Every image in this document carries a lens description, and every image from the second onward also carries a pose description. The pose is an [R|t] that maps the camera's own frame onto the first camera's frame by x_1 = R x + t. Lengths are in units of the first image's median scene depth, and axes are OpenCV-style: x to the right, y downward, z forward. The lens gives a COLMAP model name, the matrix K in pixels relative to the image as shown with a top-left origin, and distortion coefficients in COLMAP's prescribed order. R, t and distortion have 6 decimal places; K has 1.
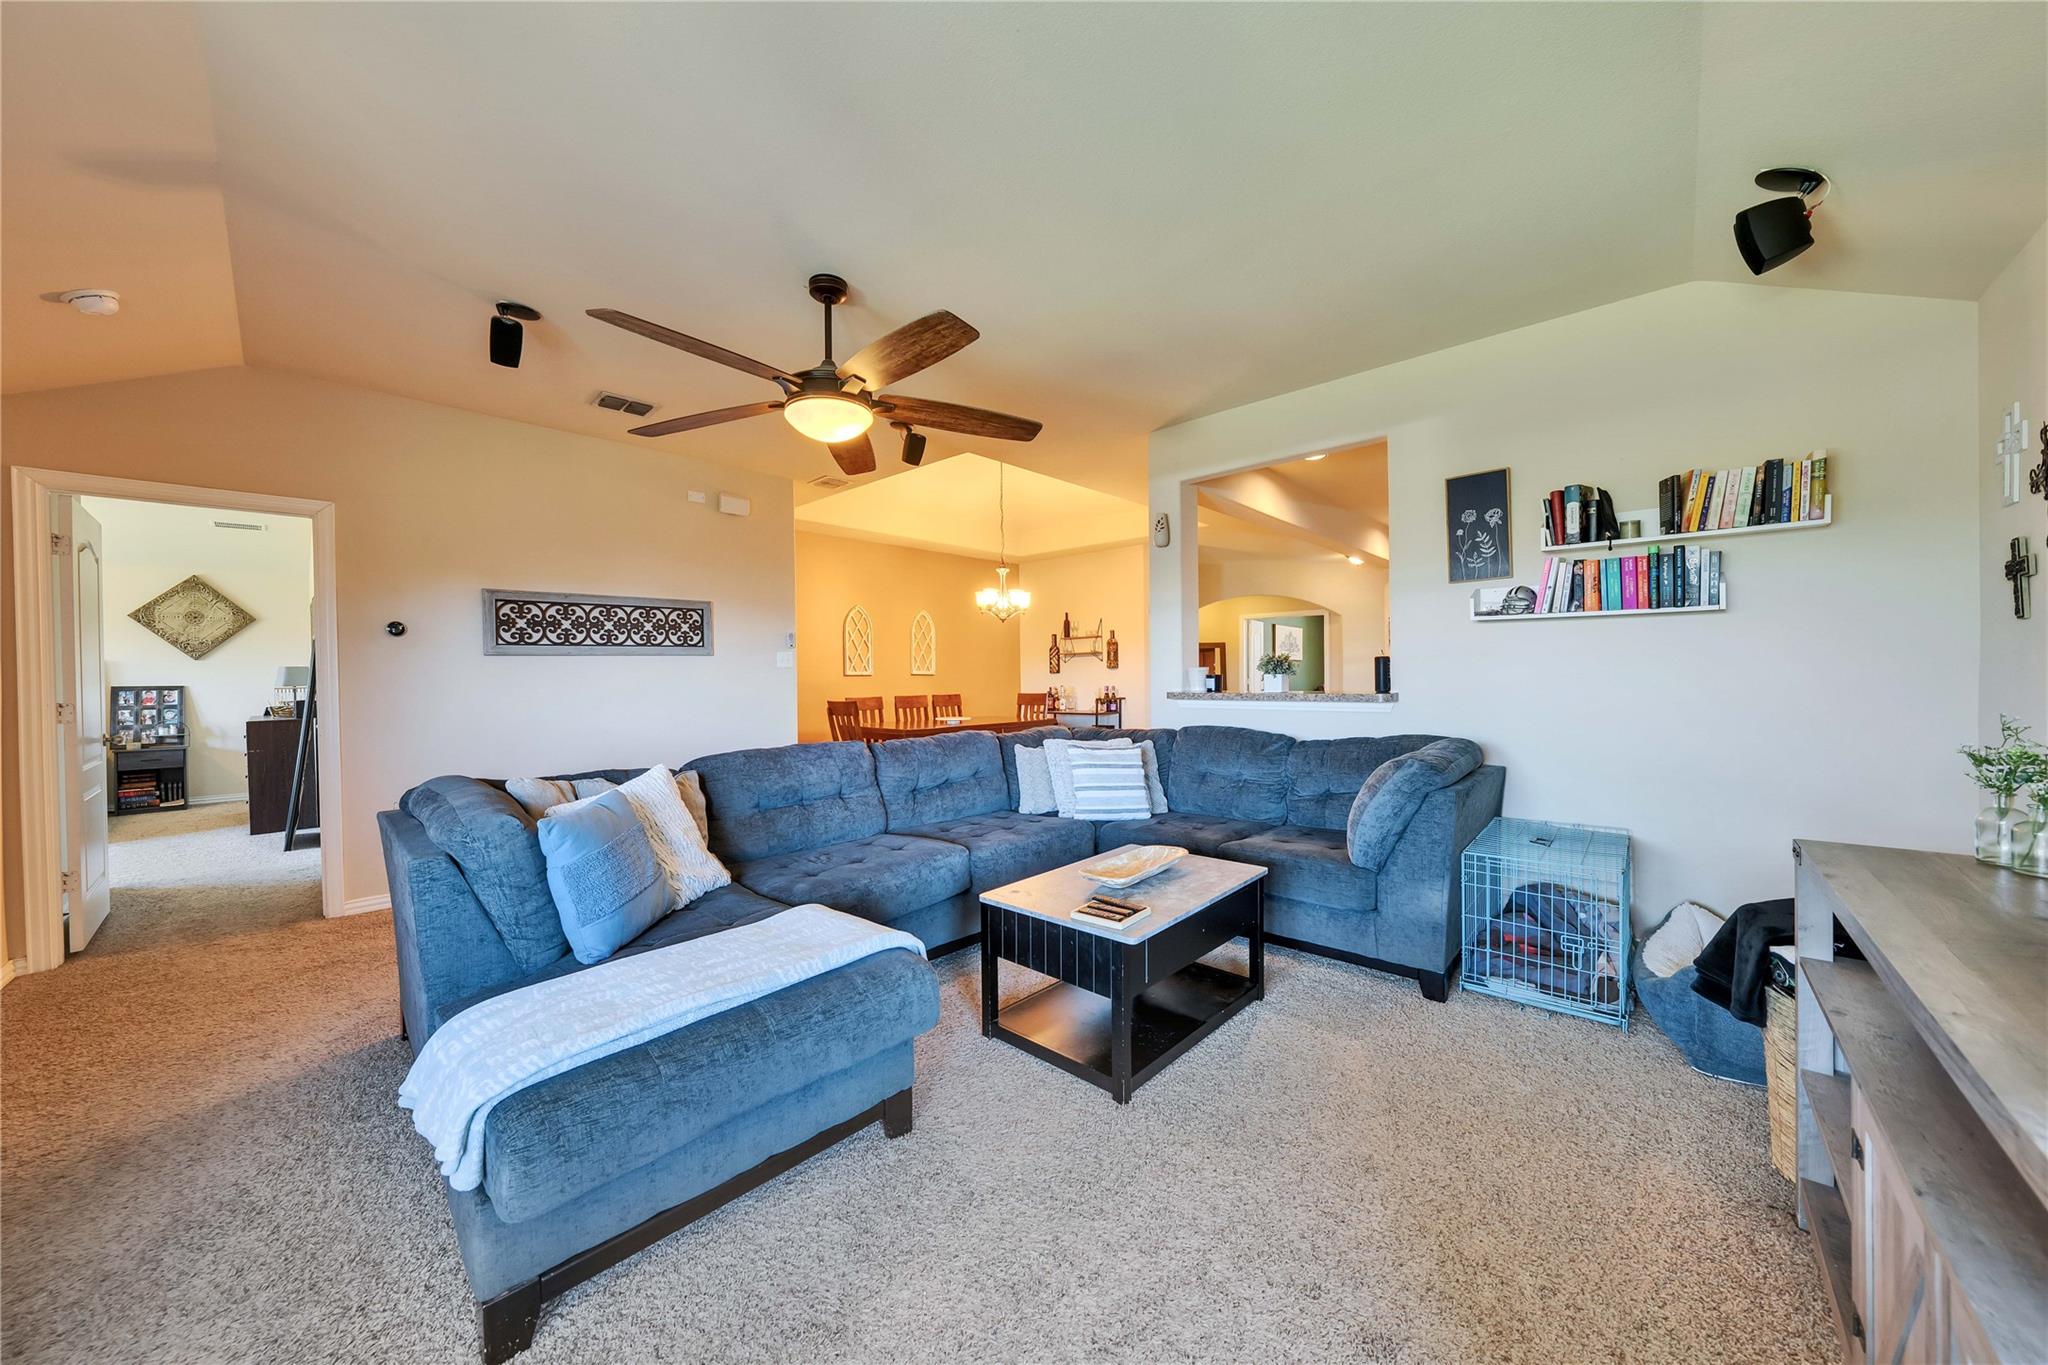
lens RADIAL K [[738.0, 0, 1019.0], [0, 738.0, 675.9], [0, 0, 1]] dist [-0.000977, 0.000216]
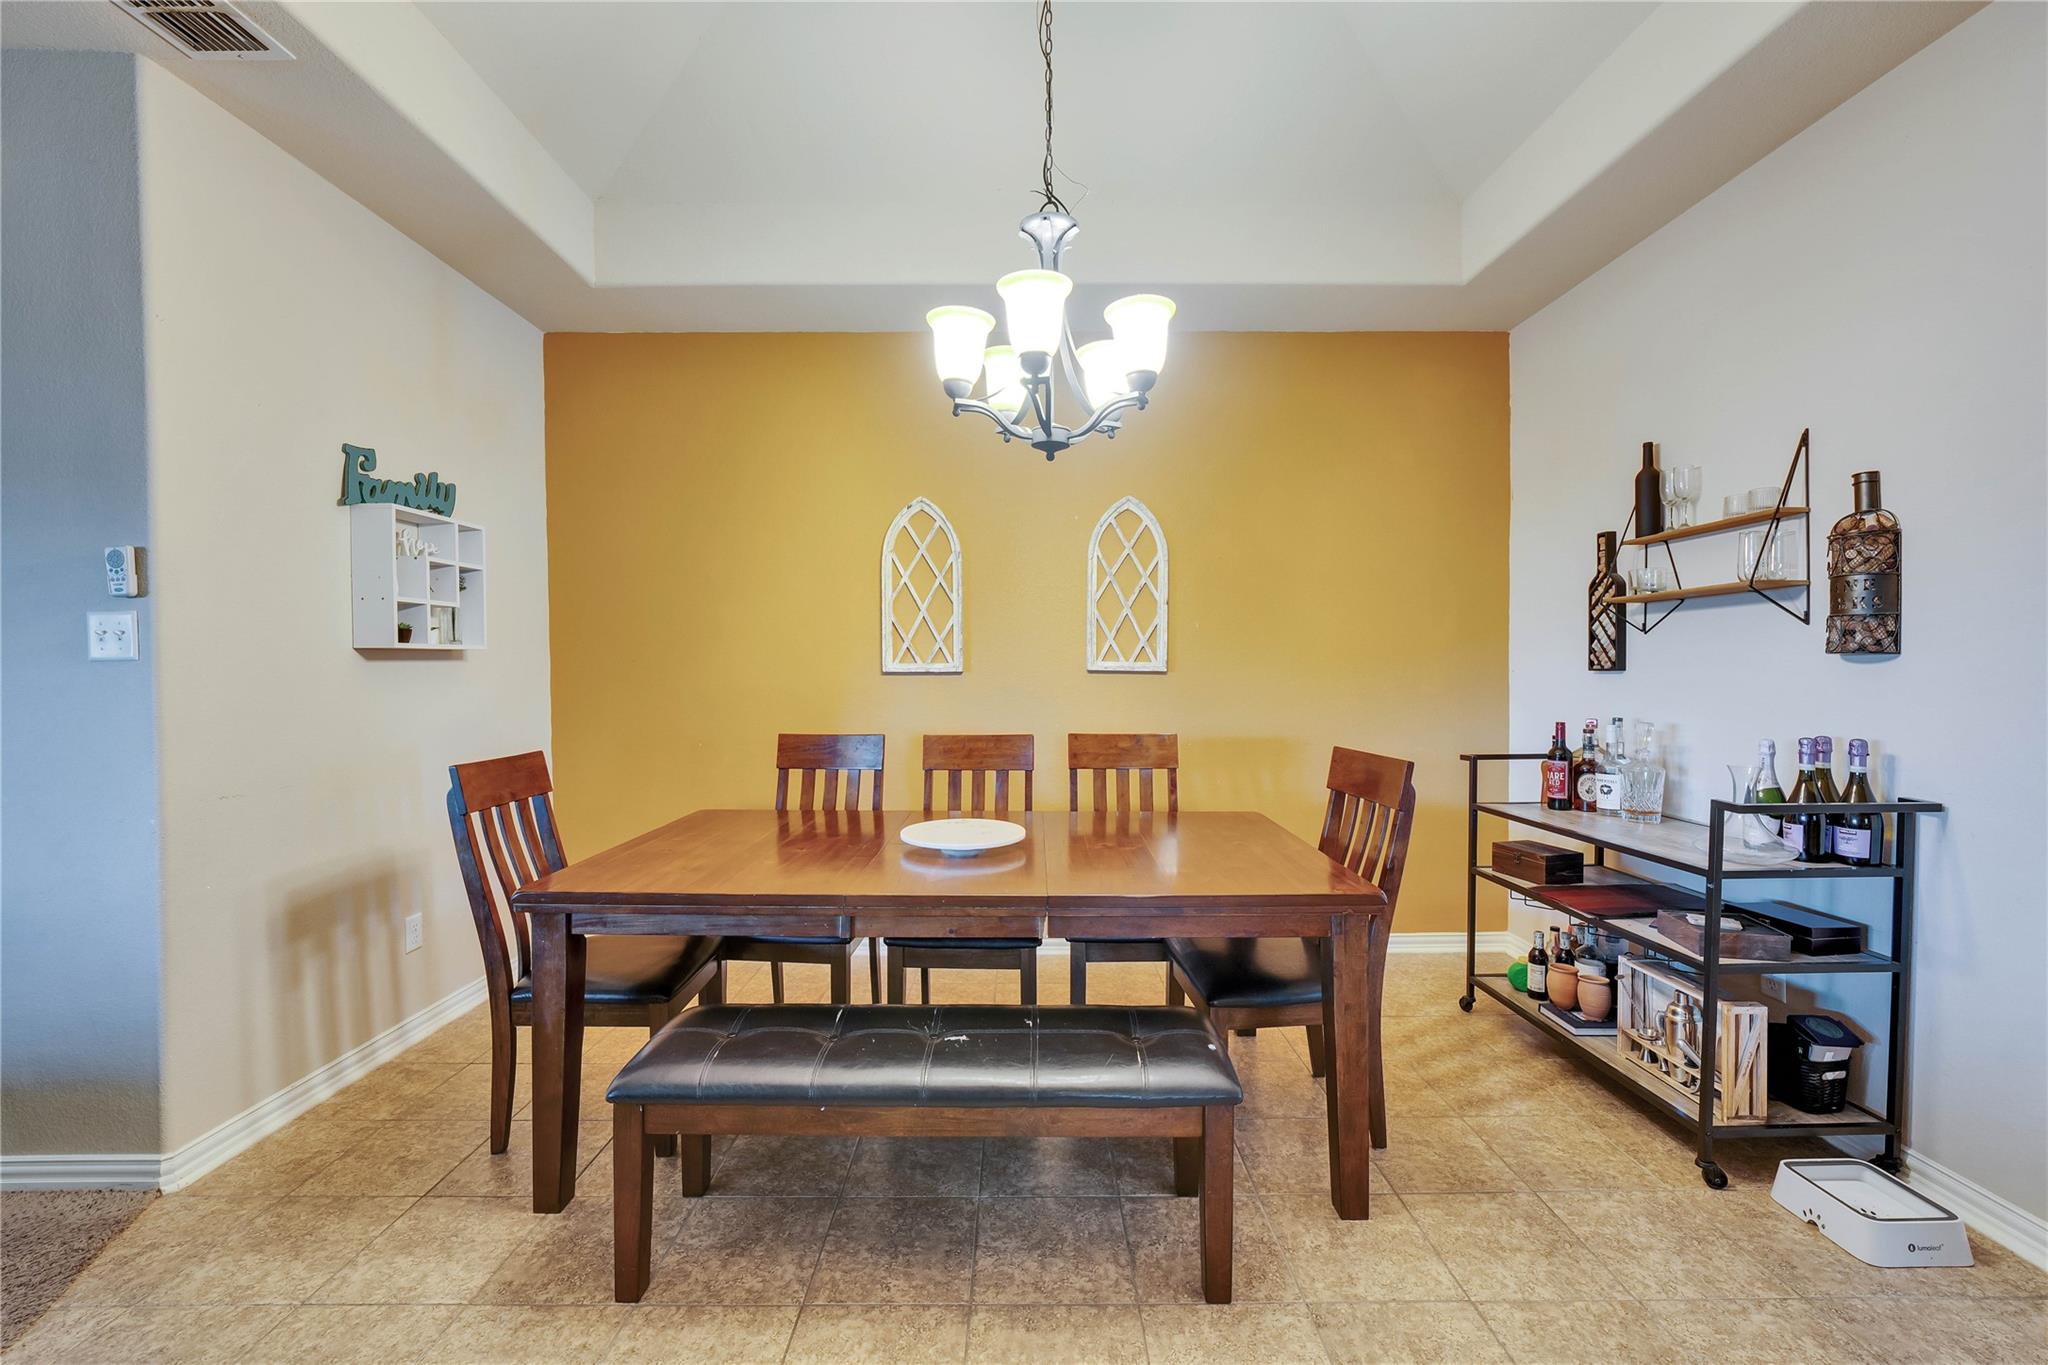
lens RADIAL K [[831.2, 0, 1024.0], [0, 831.2, 682.5], [0, 0, 1]] dist [-0.001786, 0.000003]
pose [[0.694572, 0.024629, -0.719001, 0.130248], [-0.001757, 0.999469, 0.032538, -0.009610], [0.719421, -0.021336, 0.694247, 0.662707]]
